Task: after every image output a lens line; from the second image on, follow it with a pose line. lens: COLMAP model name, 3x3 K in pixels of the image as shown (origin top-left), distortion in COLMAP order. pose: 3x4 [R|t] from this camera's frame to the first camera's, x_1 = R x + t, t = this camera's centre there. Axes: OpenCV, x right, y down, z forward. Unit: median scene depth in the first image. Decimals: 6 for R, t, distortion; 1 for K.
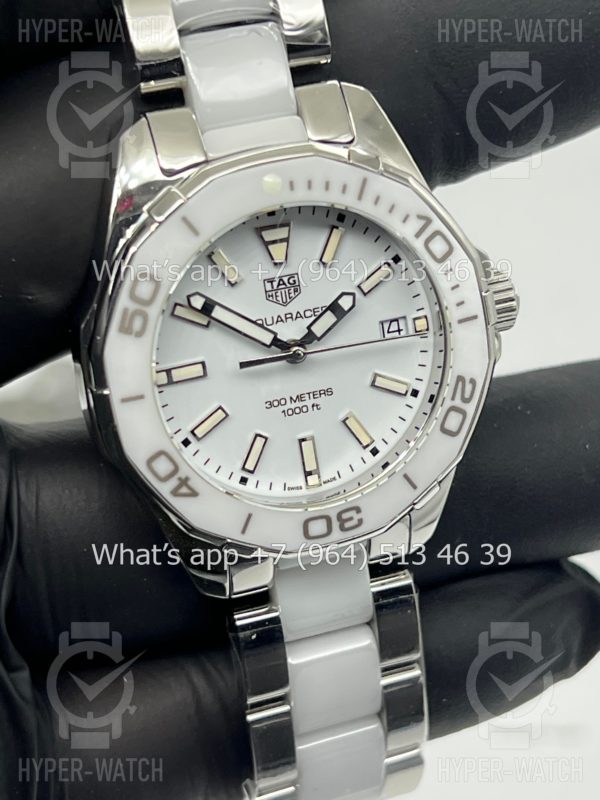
lens RADIAL K [[1881.7, 0, 306.3], [0, 1881.7, 386.9], [0, 0, 1]] dist [0.414729, 0.000000]
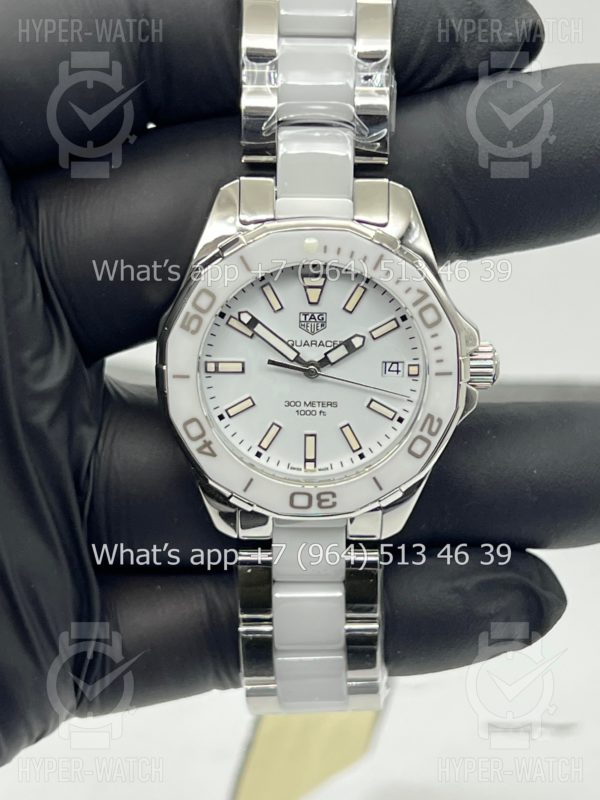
lens RADIAL K [[1881.7, 0, 307.1], [0, 1881.7, 401.7], [0, 0, 1]] dist [0.414729, 0.000000]
pose [[0.949205, 0.220708, -0.224270, 0.296639], [-0.217171, 0.975287, 0.040636, -0.049961], [0.227696, 0.010133, 0.973679, -0.310336]]
